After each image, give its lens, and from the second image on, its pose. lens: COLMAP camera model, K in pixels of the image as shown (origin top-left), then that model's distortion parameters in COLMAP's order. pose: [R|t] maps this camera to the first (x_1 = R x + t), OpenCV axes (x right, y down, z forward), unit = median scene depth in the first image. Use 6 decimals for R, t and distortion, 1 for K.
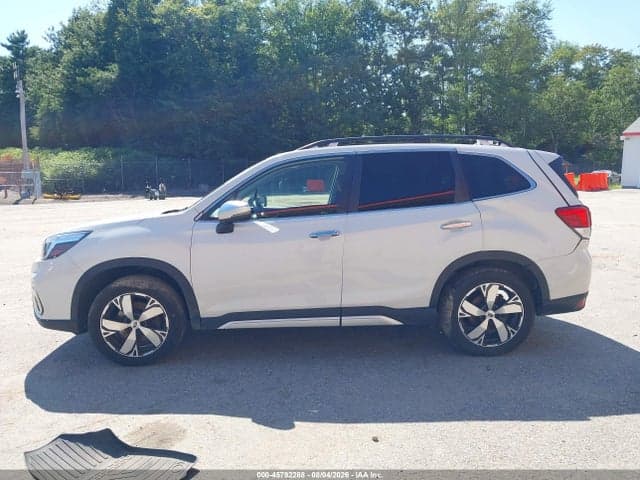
lens RADIAL K [[490.8, 0, 314.8], [0, 490.8, 239.6], [0, 0, 1]] dist [0.037637, -0.048415]
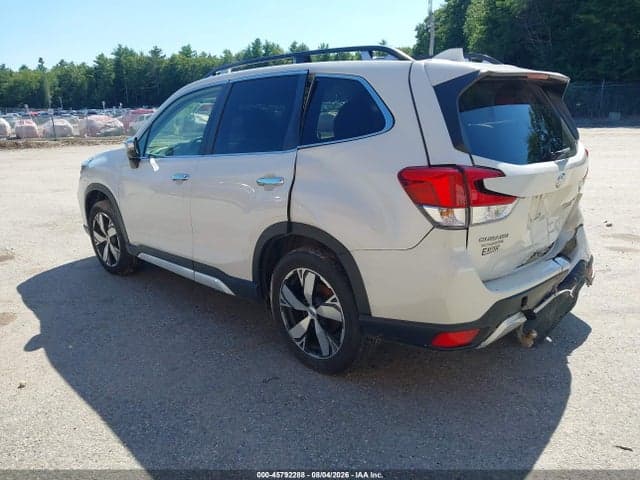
lens RADIAL K [[490.8, 0, 314.8], [0, 490.8, 239.6], [0, 0, 1]] dist [0.037637, -0.048415]
pose [[0.705404, 0.174087, -0.687094, 0.826010], [-0.076655, 0.982421, 0.170216, -0.070724], [0.704648, -0.067402, 0.706349, 0.514752]]
